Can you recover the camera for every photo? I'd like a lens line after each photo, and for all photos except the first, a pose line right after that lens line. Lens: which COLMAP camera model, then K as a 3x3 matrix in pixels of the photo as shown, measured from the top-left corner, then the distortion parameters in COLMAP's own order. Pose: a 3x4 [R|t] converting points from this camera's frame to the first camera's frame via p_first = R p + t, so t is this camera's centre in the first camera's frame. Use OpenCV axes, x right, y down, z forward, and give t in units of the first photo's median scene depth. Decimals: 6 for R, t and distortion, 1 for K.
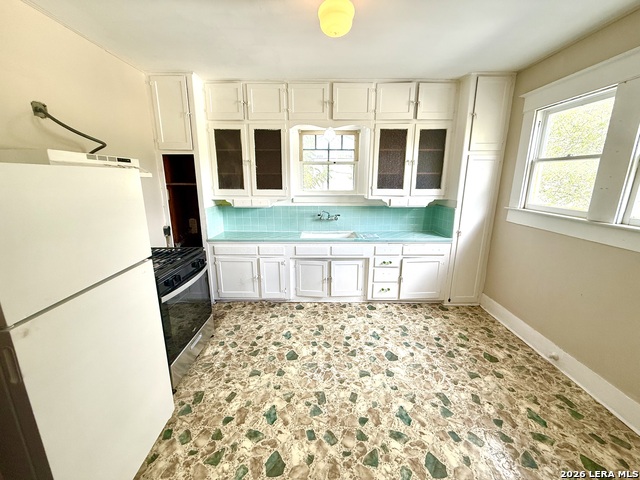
lens RADIAL K [[254.5, 0, 322.0], [0, 254.5, 240.6], [0, 0, 1]] dist [-0.002072, 0.000129]
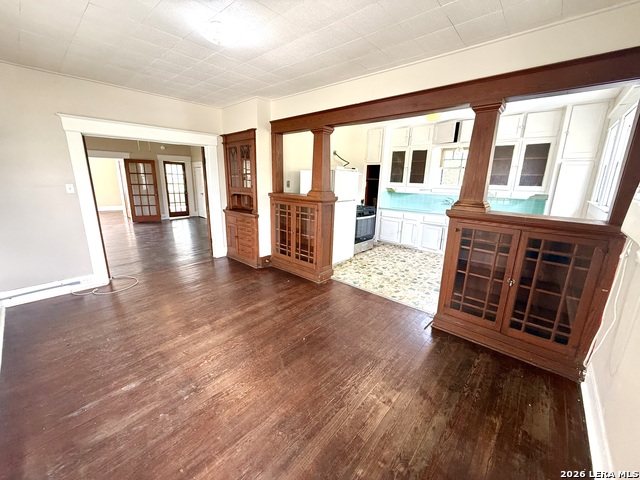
lens RADIAL K [[254.5, 0, 317.1], [0, 254.5, 238.2], [0, 0, 1]] dist [-0.002072, 0.000129]
pose [[0.744185, 0.167732, -0.646571, 0.512367], [-0.177259, 0.982845, 0.050947, 0.217502], [0.644024, 0.076696, 0.761151, -0.801522]]
